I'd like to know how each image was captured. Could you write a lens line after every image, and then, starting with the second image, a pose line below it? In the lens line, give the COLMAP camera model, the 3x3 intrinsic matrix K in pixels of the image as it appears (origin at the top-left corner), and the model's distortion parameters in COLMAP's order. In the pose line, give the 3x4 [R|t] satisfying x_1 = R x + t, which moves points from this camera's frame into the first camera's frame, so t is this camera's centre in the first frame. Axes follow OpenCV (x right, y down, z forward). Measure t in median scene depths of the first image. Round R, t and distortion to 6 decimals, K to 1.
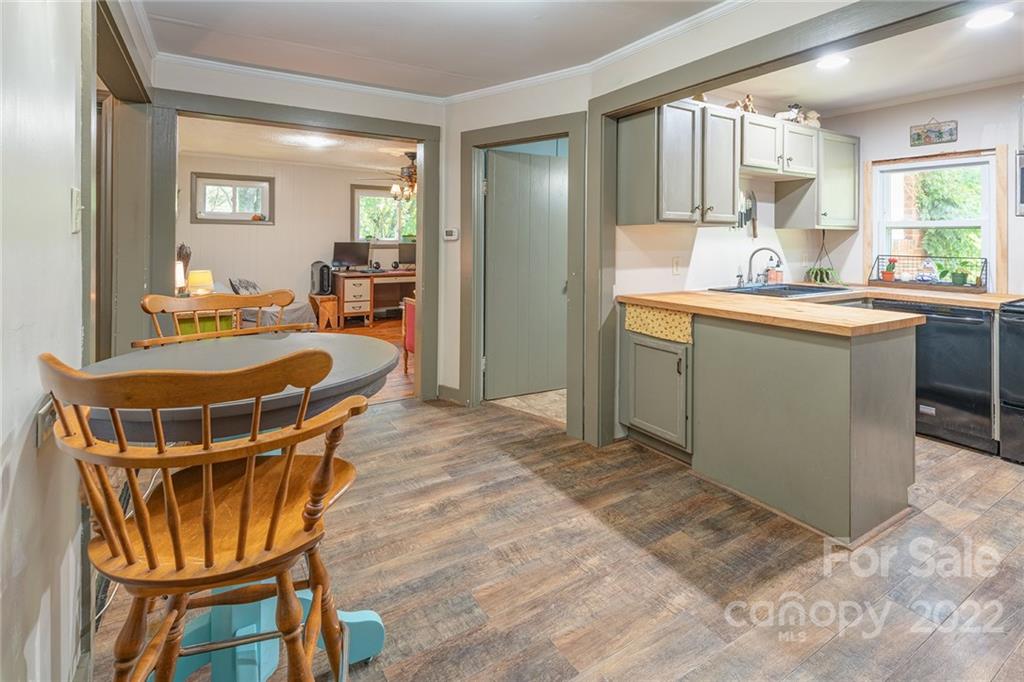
lens RADIAL K [[502.4, 0, 509.6], [0, 502.4, 241.0], [0, 0, 1]] dist [0.034796, -0.012694]
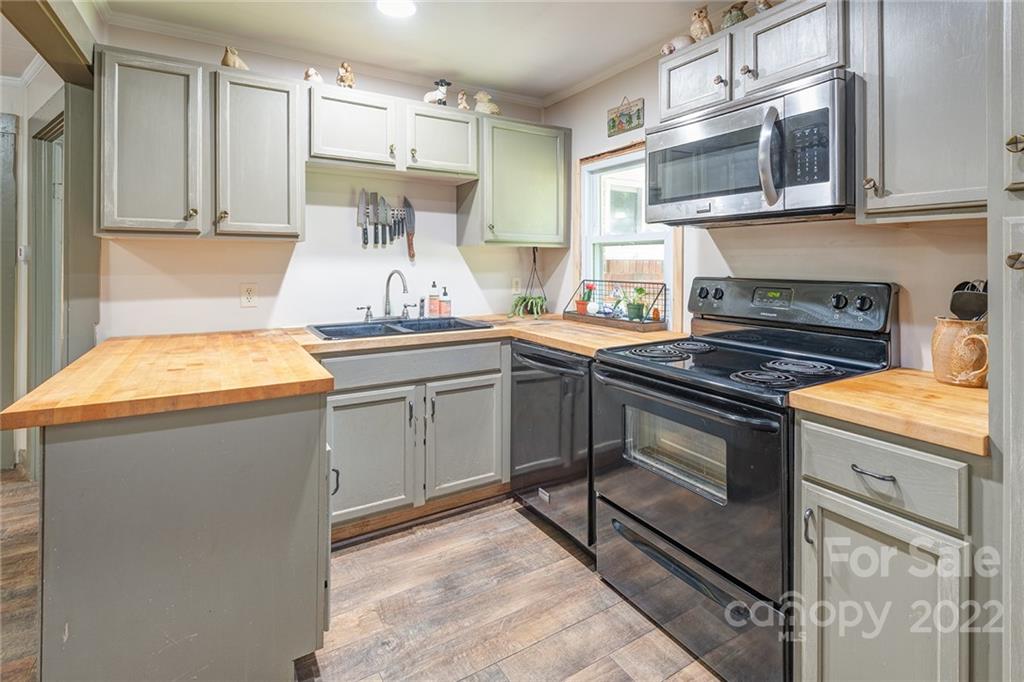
lens RADIAL K [[500.0, 0, 512.0], [0, 500.0, 266.3], [0, 0, 1]] dist [0.016829, -0.013808]
pose [[0.999510, -0.004216, -0.031009, 0.732811], [0.004318, 0.999985, 0.003233, 0.005286], [0.030995, -0.003365, 0.999514, 0.277565]]
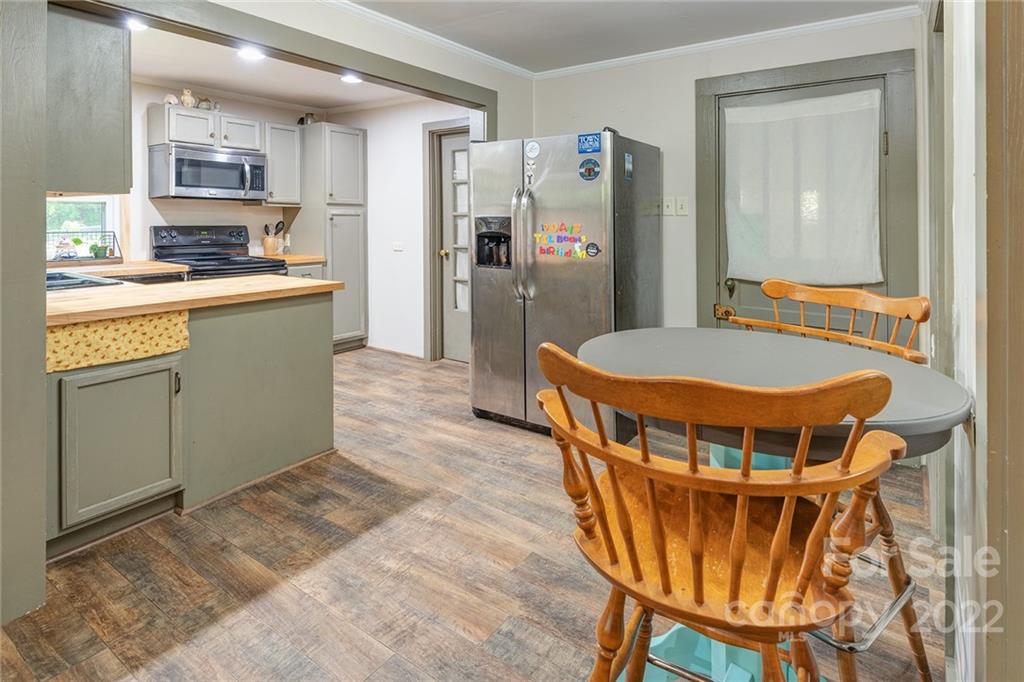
lens RADIAL K [[542.0, 0, 491.0], [0, 542.0, 220.9], [0, 0, 1]] dist [0.015916, -0.001229]
pose [[-0.372560, -0.008614, 0.927968, -0.473614], [-0.005497, 0.999960, 0.007075, -0.002710], [-0.927992, -0.002465, -0.372593, 0.692349]]
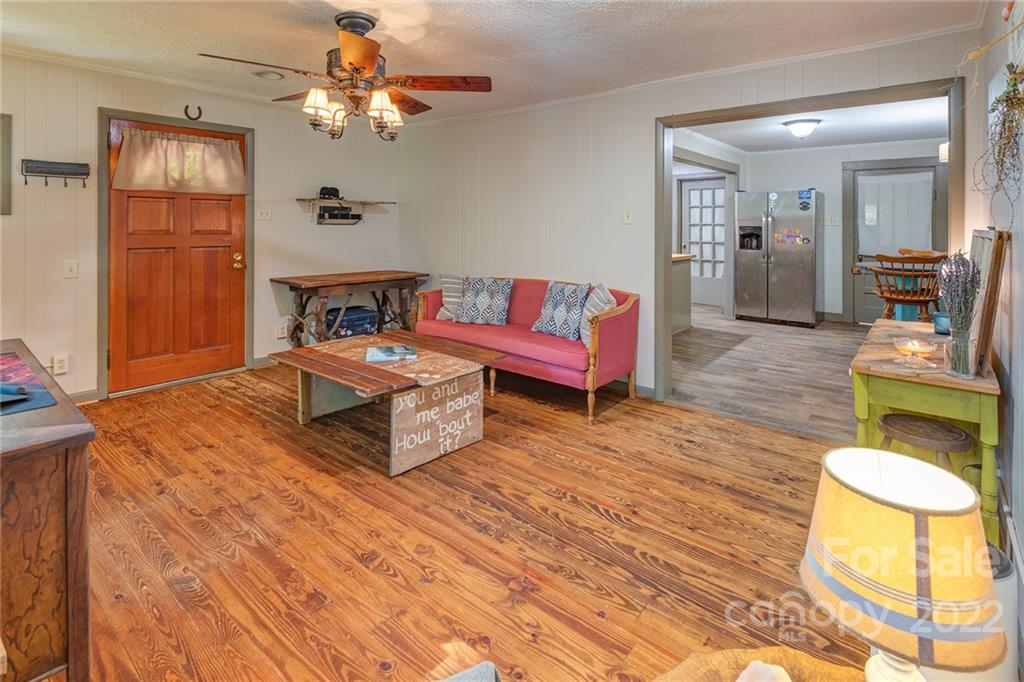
lens RADIAL K [[488.7, 0, 521.4], [0, 488.7, 221.9], [0, 0, 1]] dist [0.000886, -0.000098]
pose [[-0.323565, -0.006795, 0.946182, -1.080089], [-0.005758, 0.999970, 0.005212, -0.024675], [-0.946188, -0.003762, -0.323594, 1.759065]]
